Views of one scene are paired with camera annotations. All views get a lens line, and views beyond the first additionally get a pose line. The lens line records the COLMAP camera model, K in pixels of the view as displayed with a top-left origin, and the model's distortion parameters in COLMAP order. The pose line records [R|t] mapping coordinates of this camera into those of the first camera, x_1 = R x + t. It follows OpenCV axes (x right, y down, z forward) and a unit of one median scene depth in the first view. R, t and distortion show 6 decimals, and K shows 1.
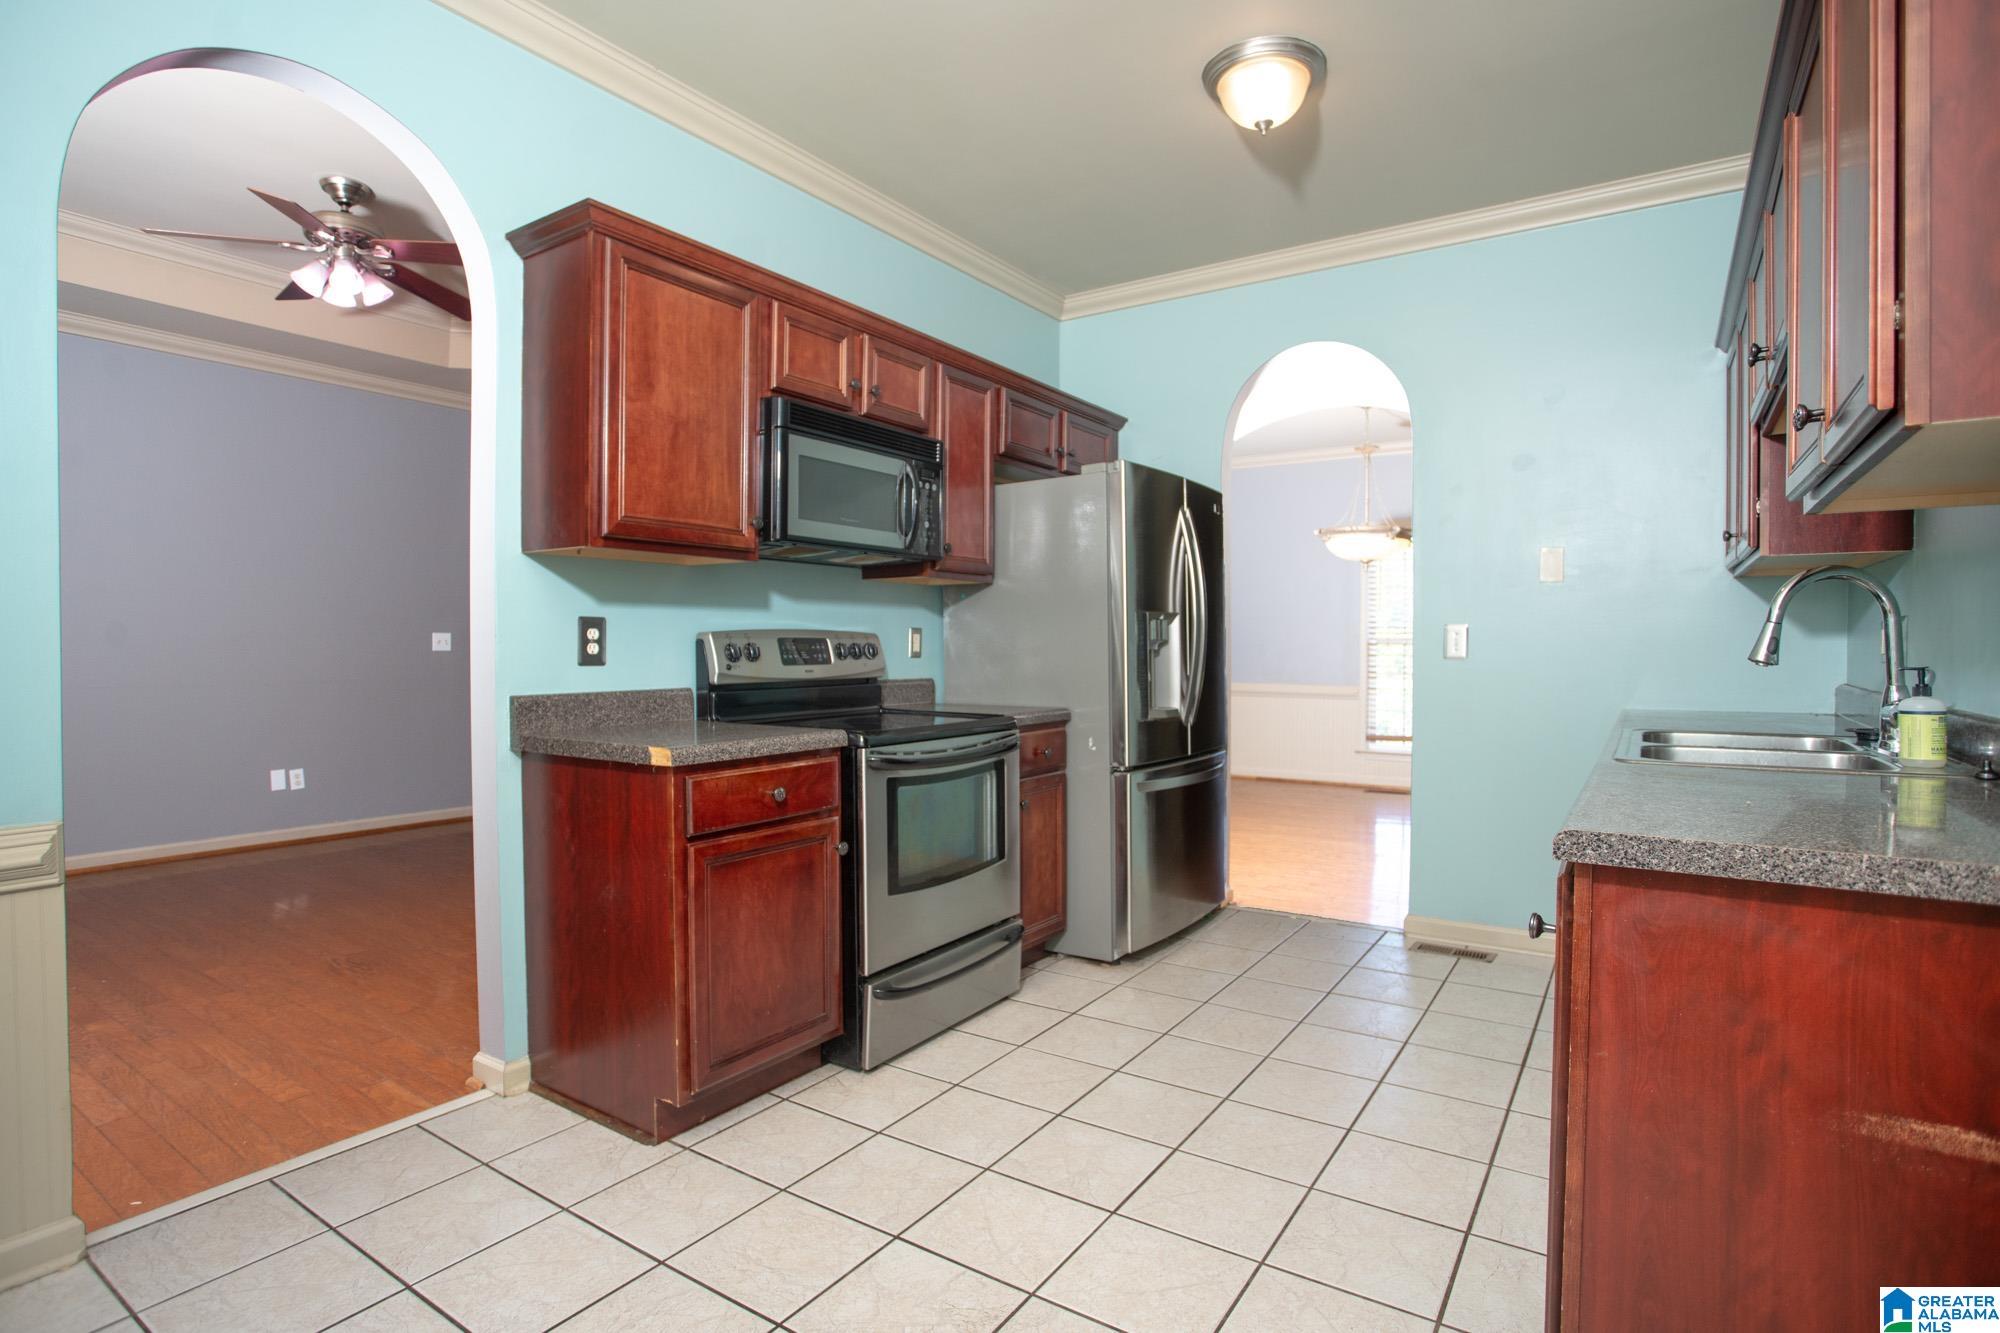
lens RADIAL K [[999.1, 0, 998.7], [0, 999.1, 660.4], [0, 0, 1]] dist [-0.048450, 0.000334]
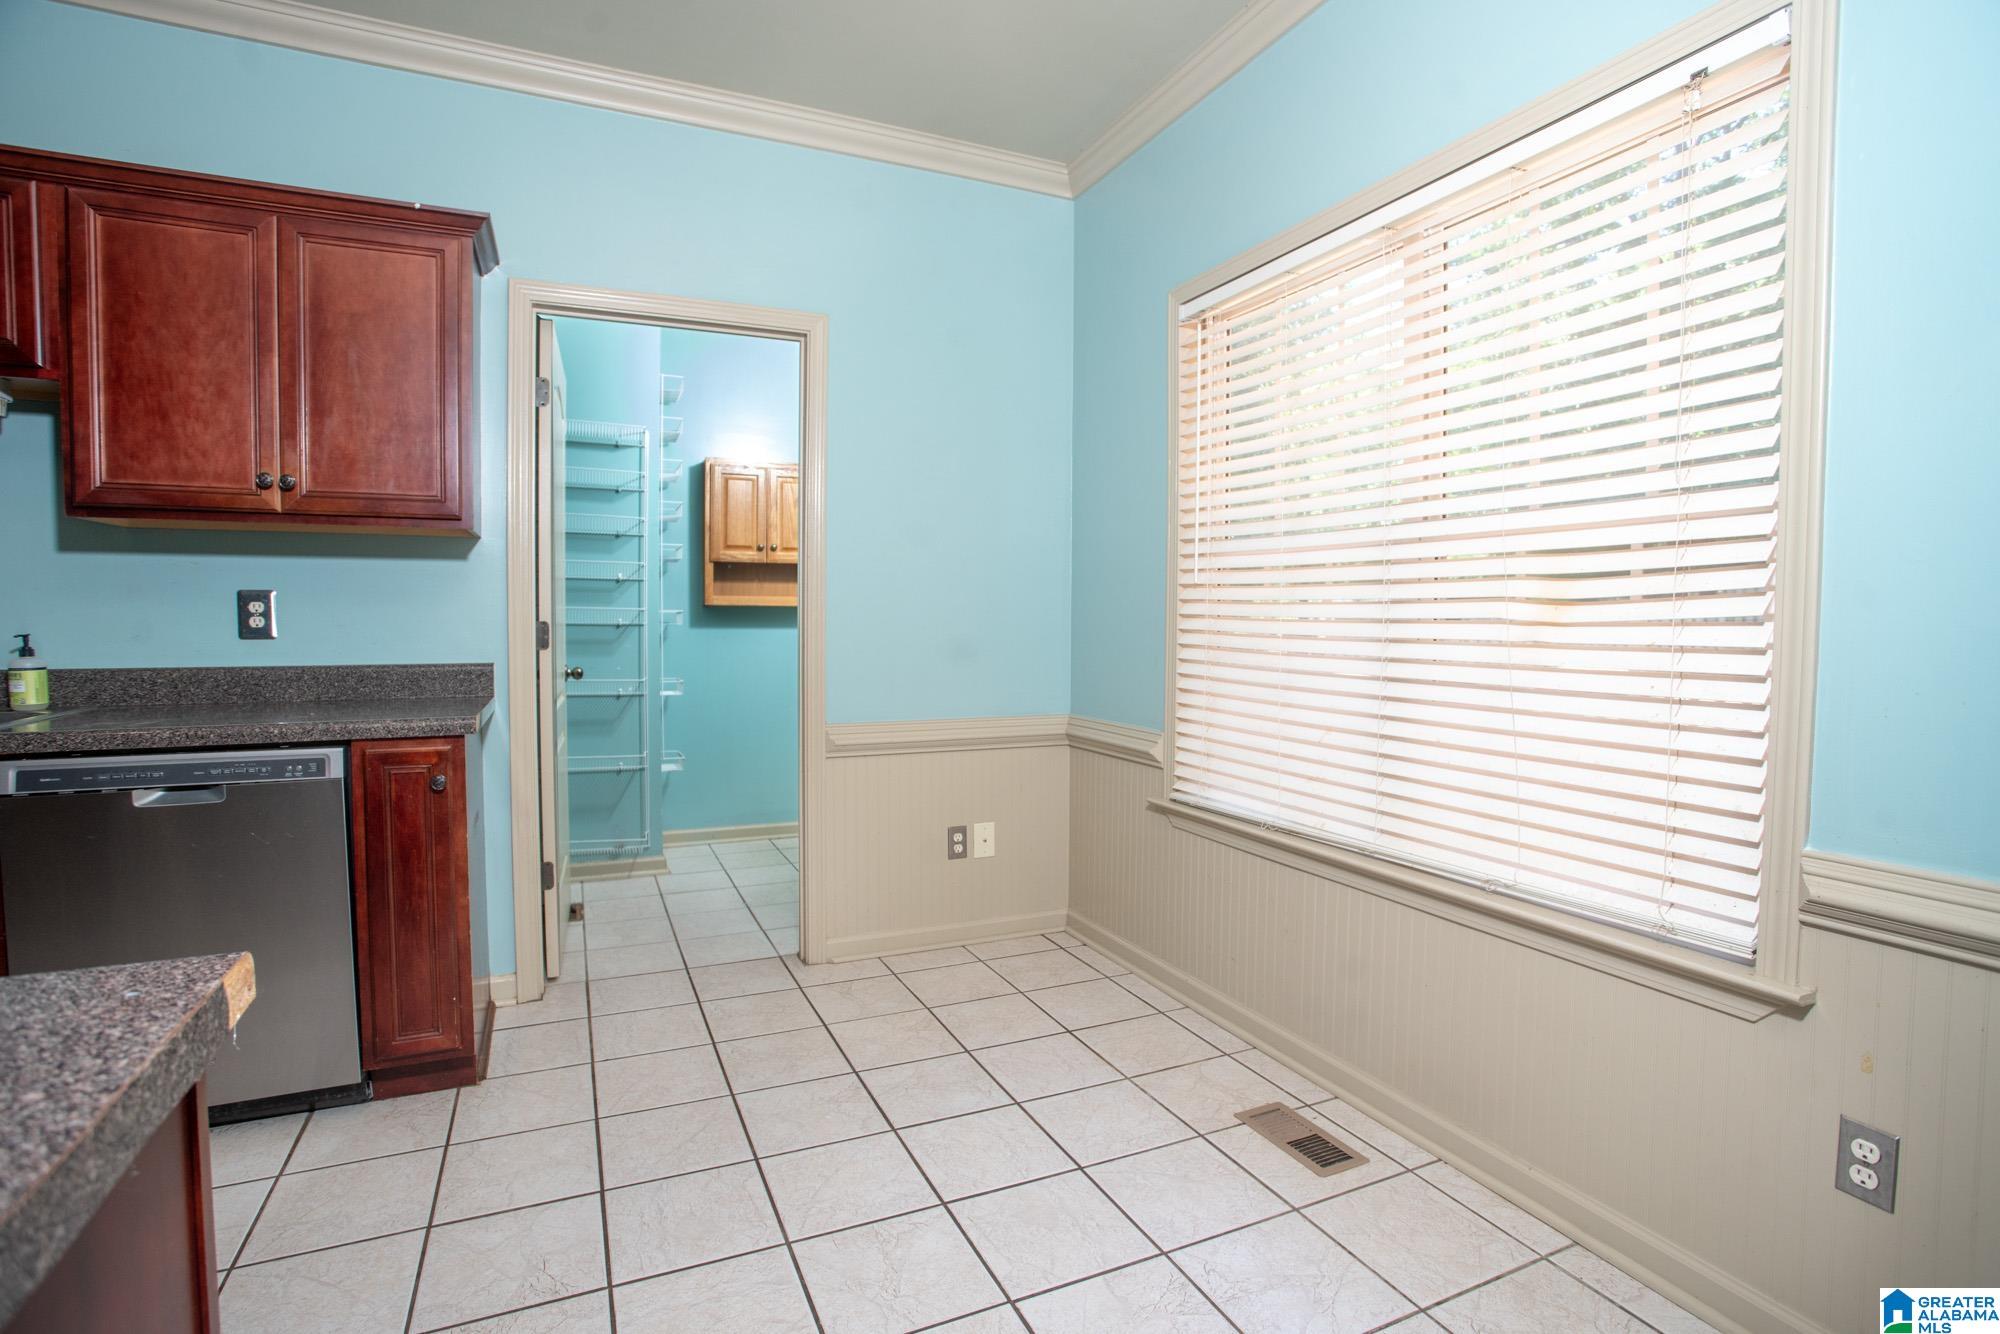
lens RADIAL K [[962.7, 0, 1000.0], [0, 962.7, 667.0], [0, 0, 1]] dist [-0.079103, 0.032792]
pose [[-0.848098, -0.030290, 0.528972, -0.658464], [0.004861, 0.997878, 0.064933, -0.018496], [-0.529817, 0.057640, -0.846151, 1.081365]]
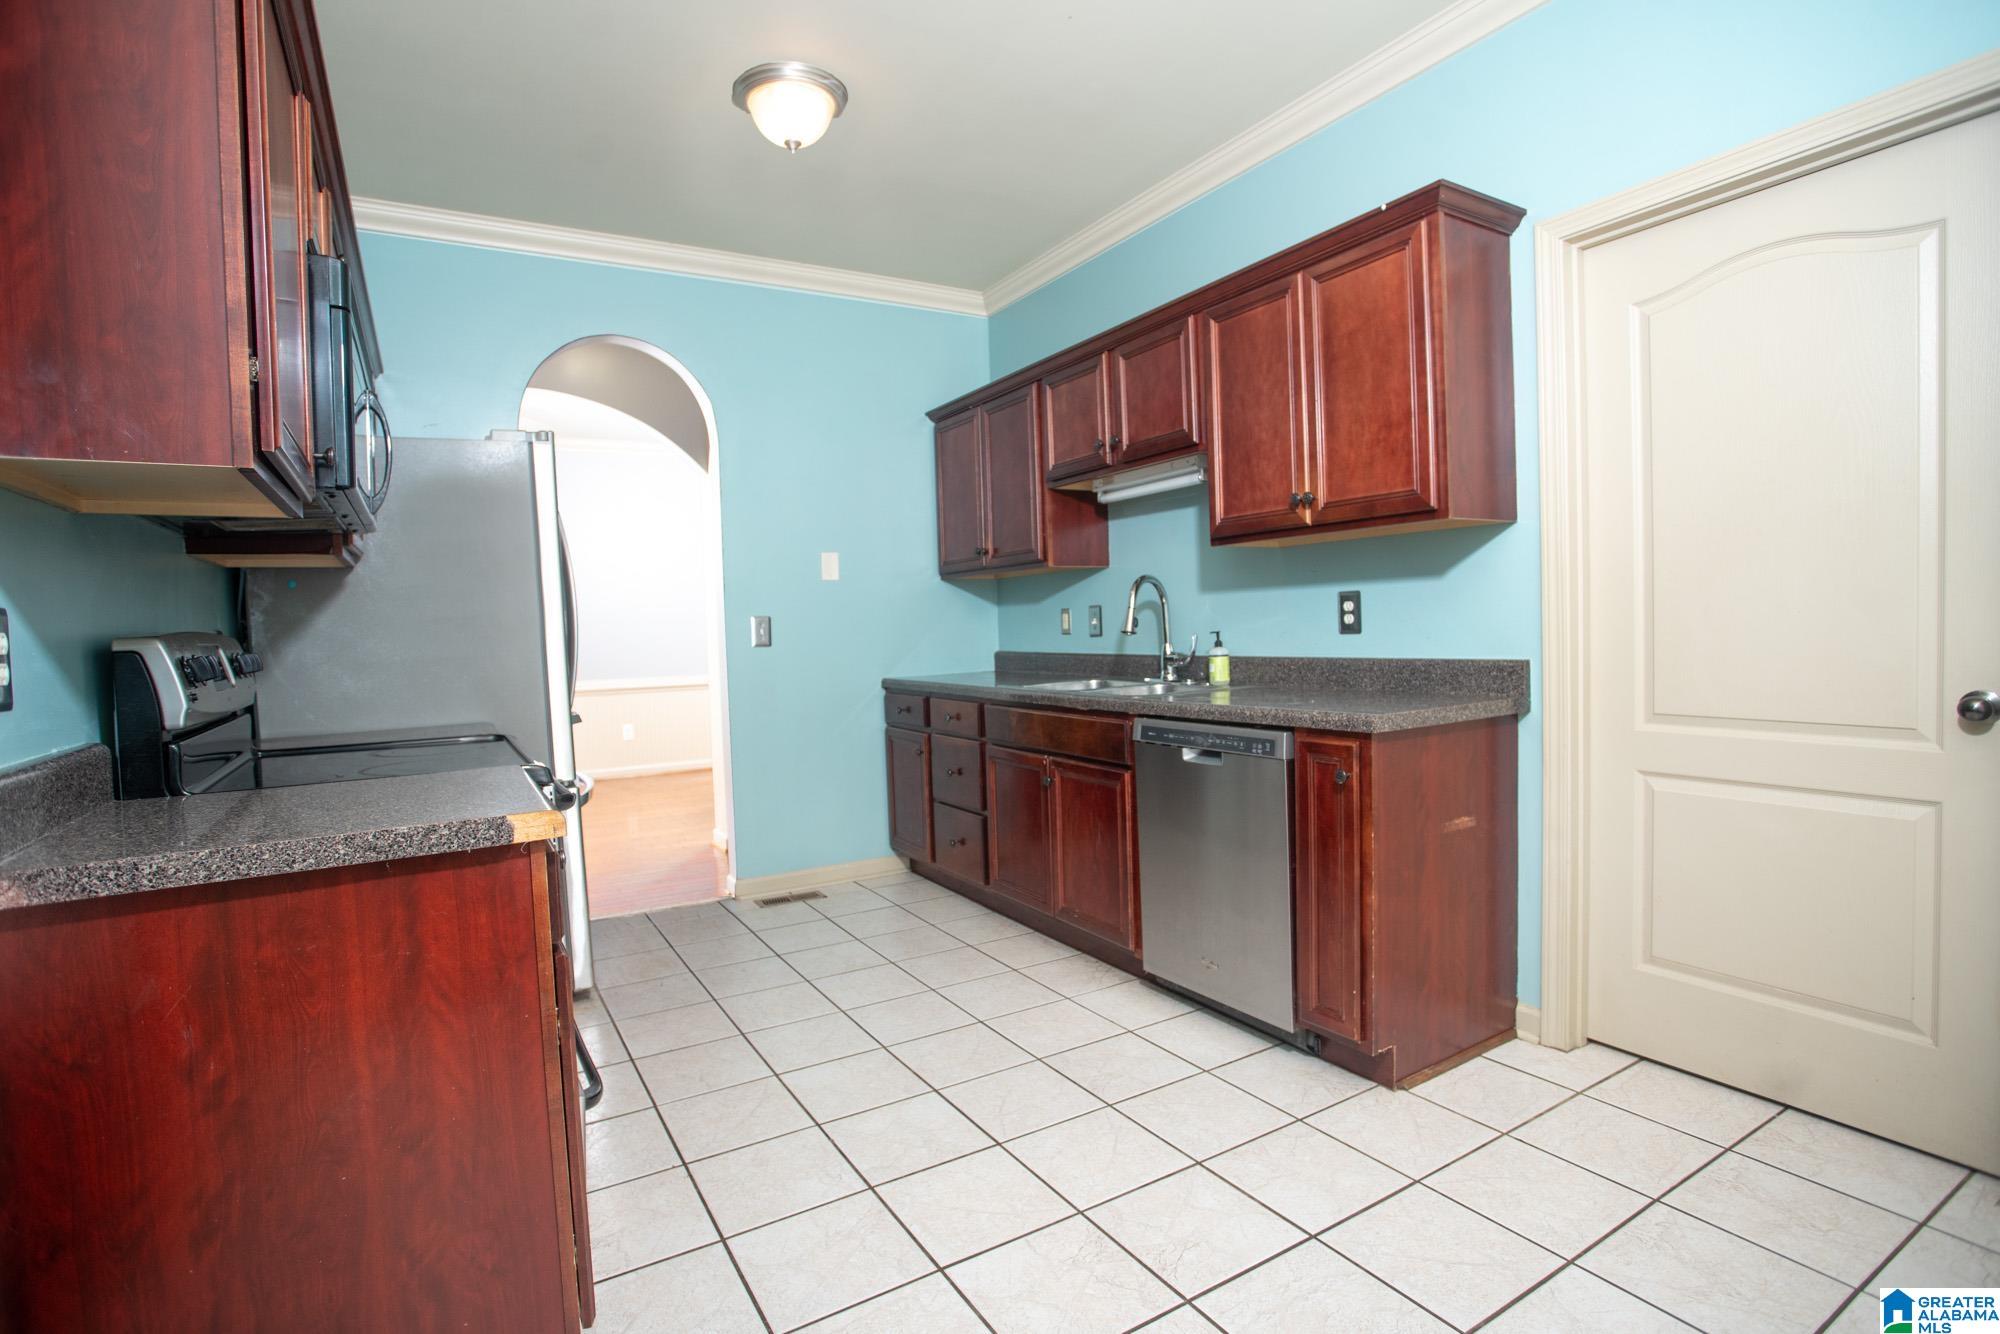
lens RADIAL K [[962.7, 0, 1000.0], [0, 962.7, 667.0], [0, 0, 1]] dist [-0.079103, 0.032792]
pose [[0.430404, -0.053200, 0.901067, -0.711652], [0.049650, 0.998146, 0.035216, -0.008133], [-0.901270, 0.029581, 0.432247, 0.461569]]
